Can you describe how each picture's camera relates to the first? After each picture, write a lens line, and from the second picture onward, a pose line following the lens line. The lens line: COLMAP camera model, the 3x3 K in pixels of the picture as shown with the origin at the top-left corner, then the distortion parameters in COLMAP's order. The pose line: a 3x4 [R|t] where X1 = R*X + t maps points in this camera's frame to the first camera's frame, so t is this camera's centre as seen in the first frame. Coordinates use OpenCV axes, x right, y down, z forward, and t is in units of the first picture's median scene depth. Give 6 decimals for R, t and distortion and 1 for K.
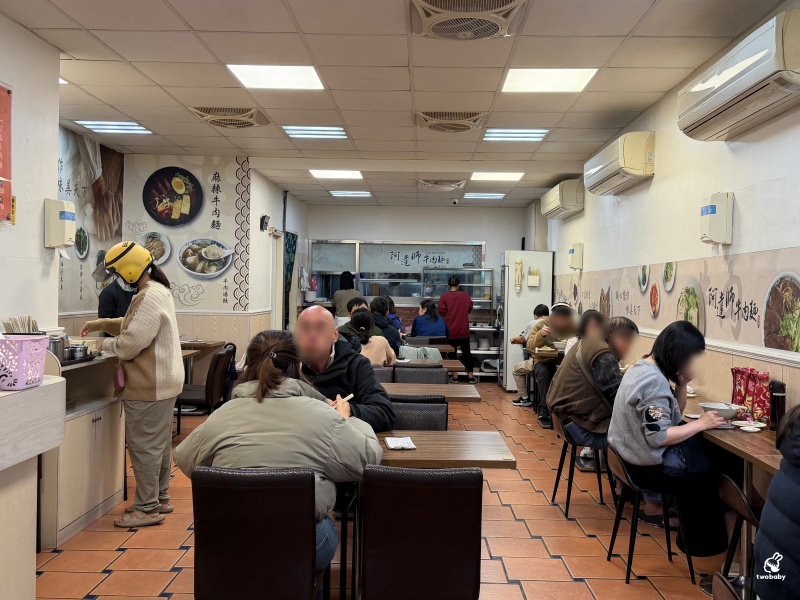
lens RADIAL K [[795.5, 0, 400.7], [0, 795.5, 299.1], [0, 0, 1]] dist [0.051827, 0.000000]
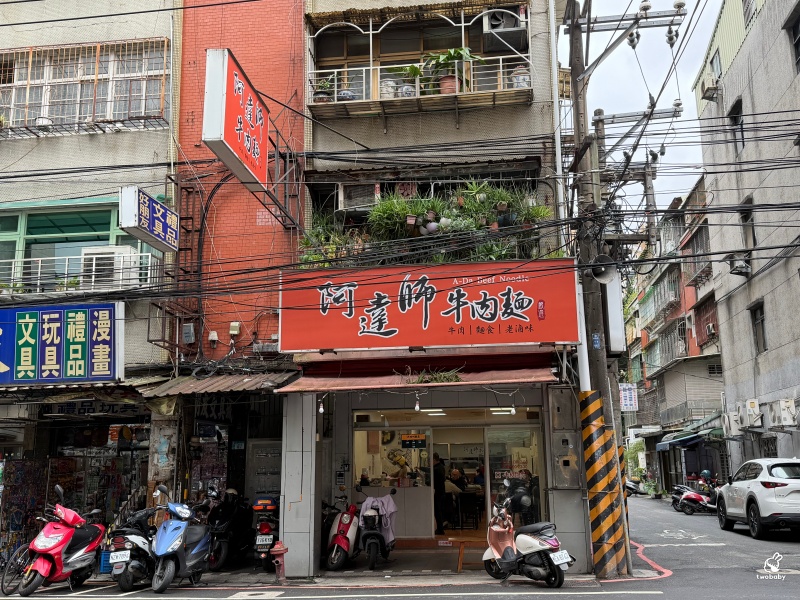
lens RADIAL K [[795.5, 0, 400.0], [0, 795.5, 299.9], [0, 0, 1]] dist [0.051827, 0.000000]
pose [[0.992822, -0.044175, -0.111148, 0.128631], [0.018438, 0.974714, -0.222694, 0.048573], [0.118175, 0.219046, 0.968532, -2.017720]]
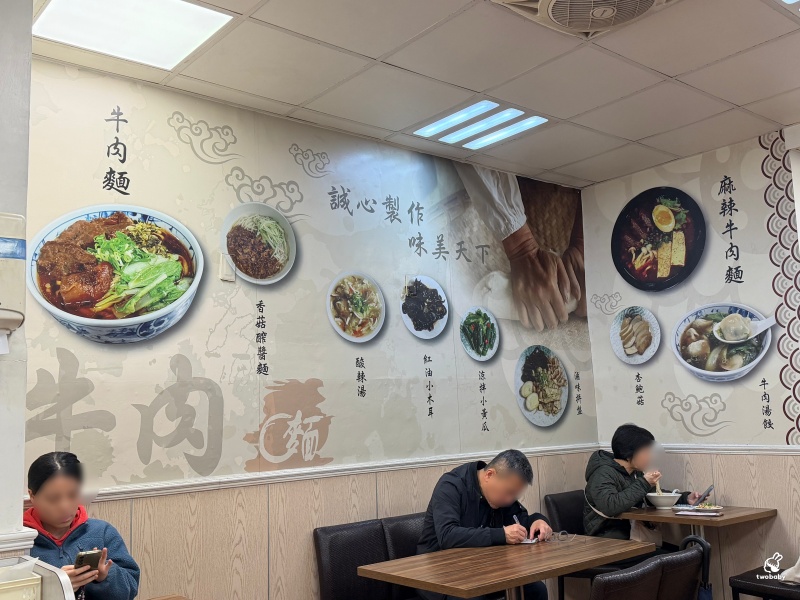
lens RADIAL K [[795.5, 0, 398.8], [0, 795.5, 303.7], [0, 0, 1]] dist [0.051827, 0.000000]
pose [[0.644835, -0.145577, -0.750330, 0.014444], [0.036941, 0.986483, -0.159647, -0.000370], [0.763429, 0.075228, 0.641496, 0.504491]]
